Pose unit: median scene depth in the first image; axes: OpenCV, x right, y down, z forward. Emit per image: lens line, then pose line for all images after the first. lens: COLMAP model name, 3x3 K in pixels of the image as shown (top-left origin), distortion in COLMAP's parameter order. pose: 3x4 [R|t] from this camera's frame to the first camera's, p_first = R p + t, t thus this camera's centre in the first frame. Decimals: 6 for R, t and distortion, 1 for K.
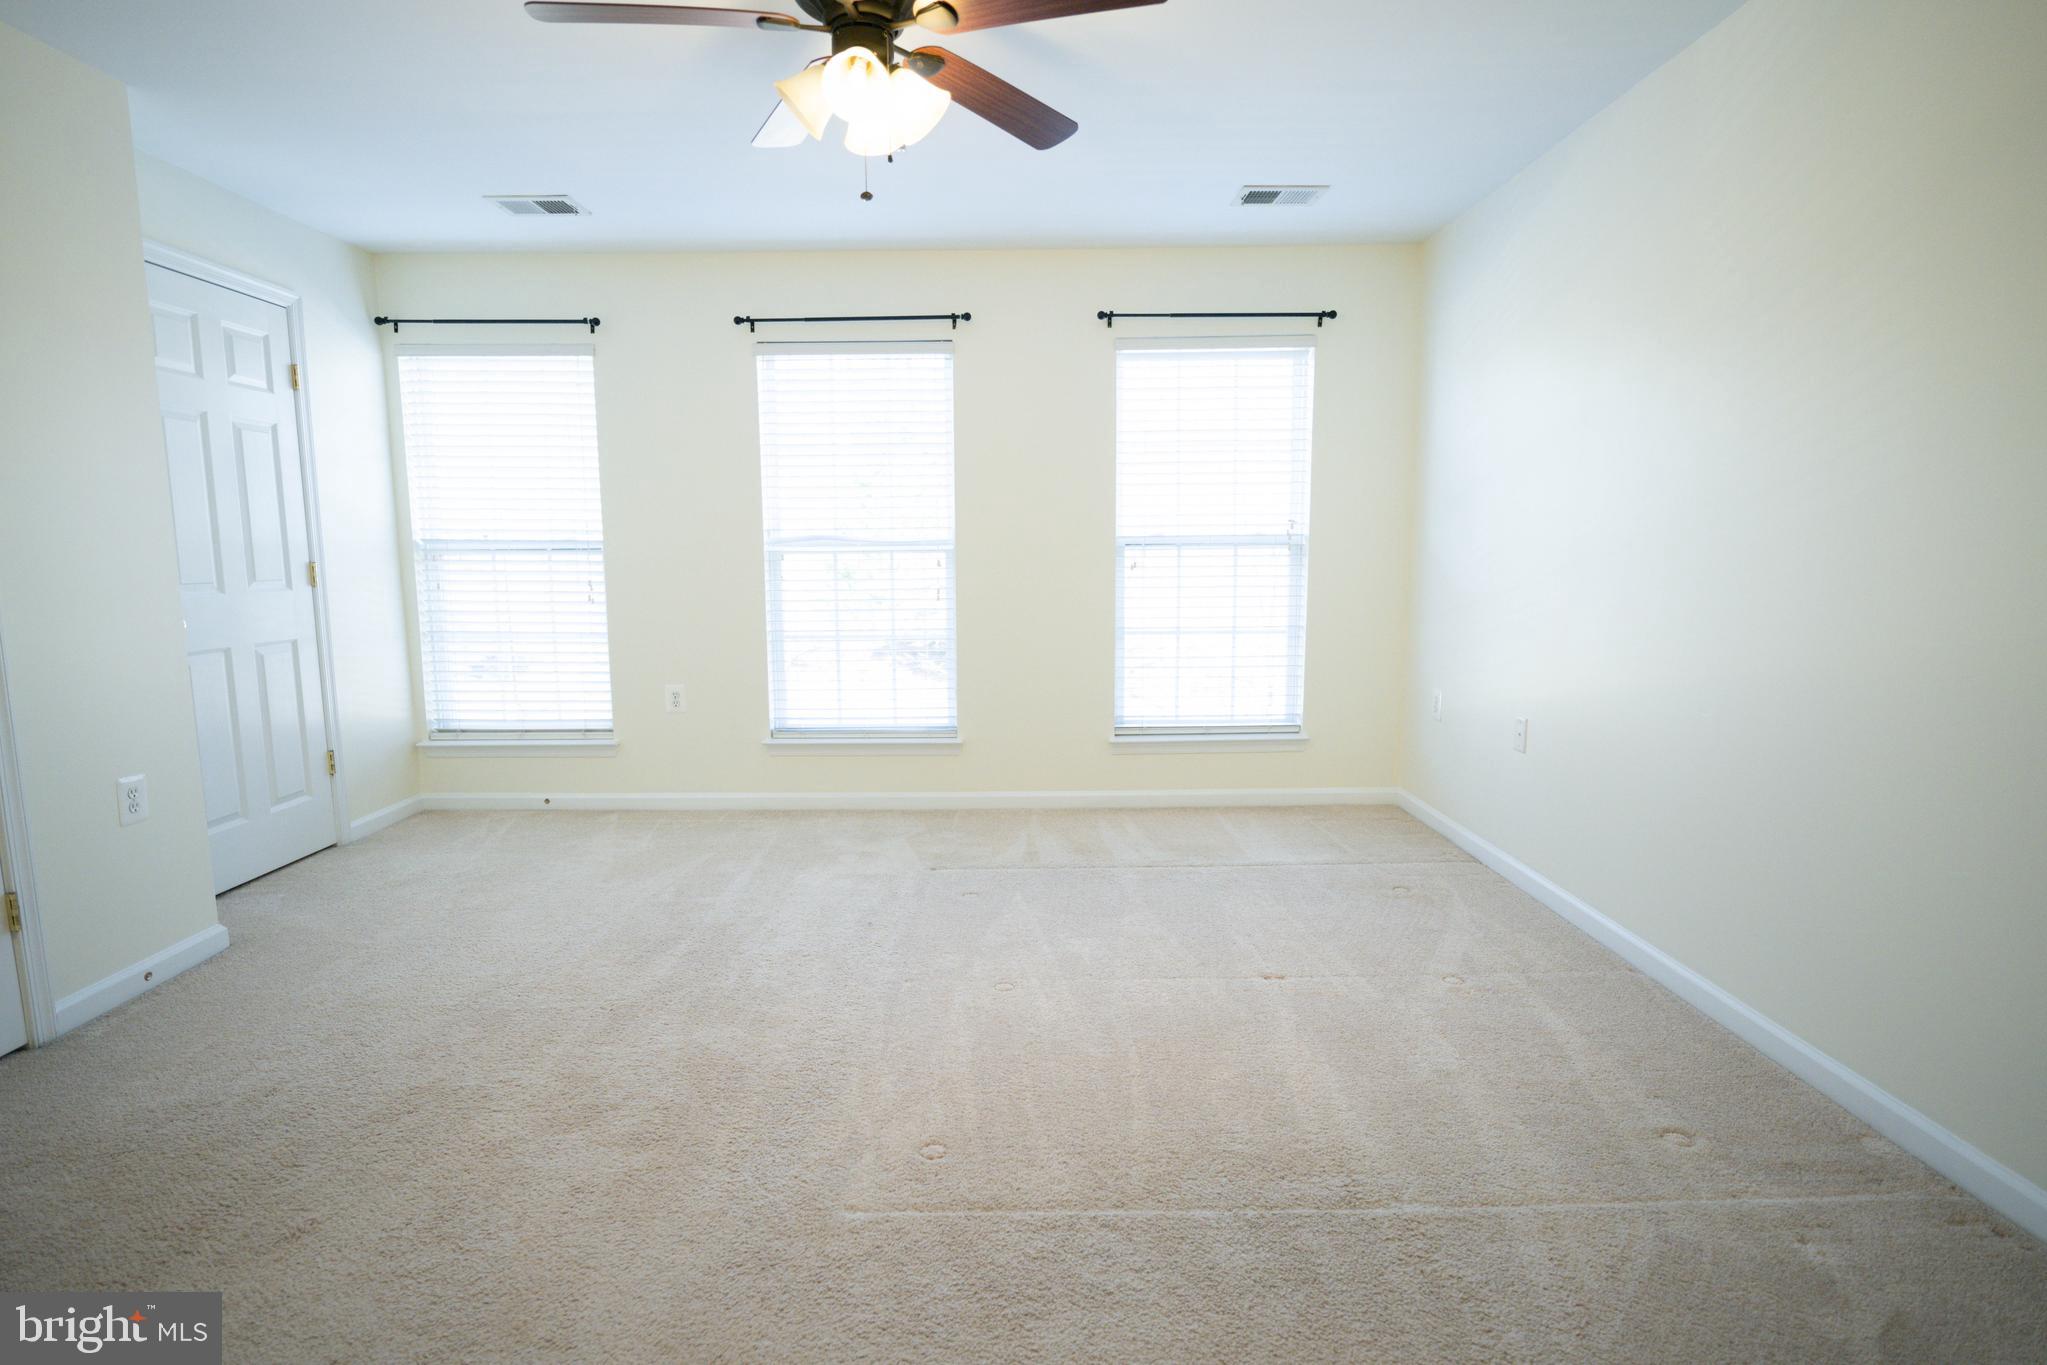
lens RADIAL K [[1000.4, 0, 1024.6], [0, 1000.4, 674.2], [0, 0, 1]] dist [-0.001635, -0.000518]
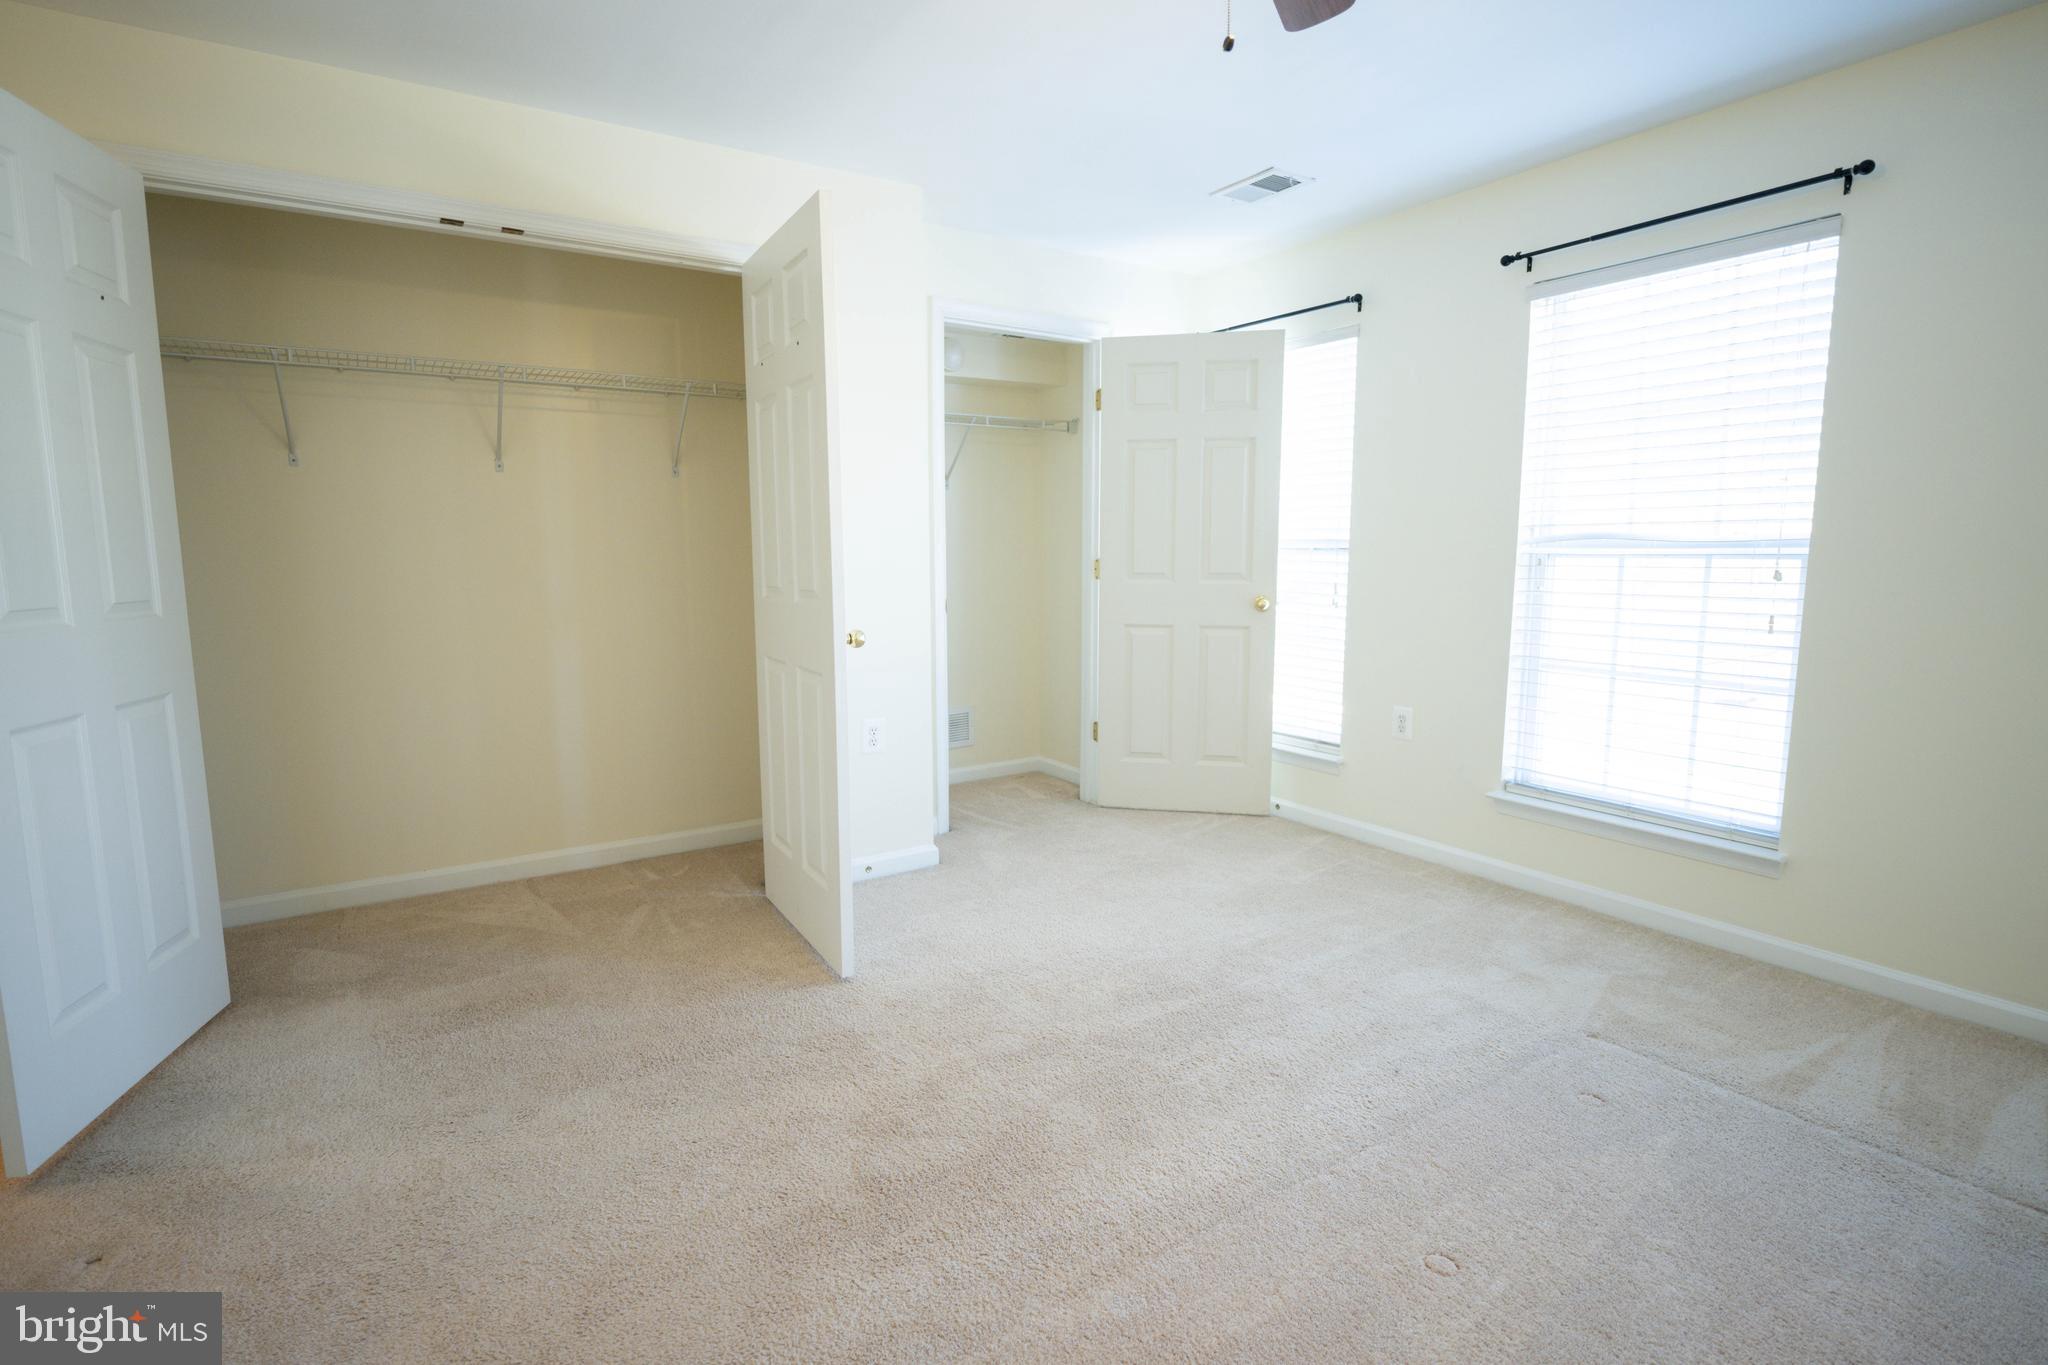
lens RADIAL K [[1000.9, 0, 1025.1], [0, 1000.9, 674.2], [0, 0, 1]] dist [-0.001635, -0.000518]
pose [[0.549595, 0.111925, -0.827900, 0.185563], [-0.108957, 0.992124, 0.061796, -0.035711], [0.828296, 0.056243, 0.557461, 0.251951]]
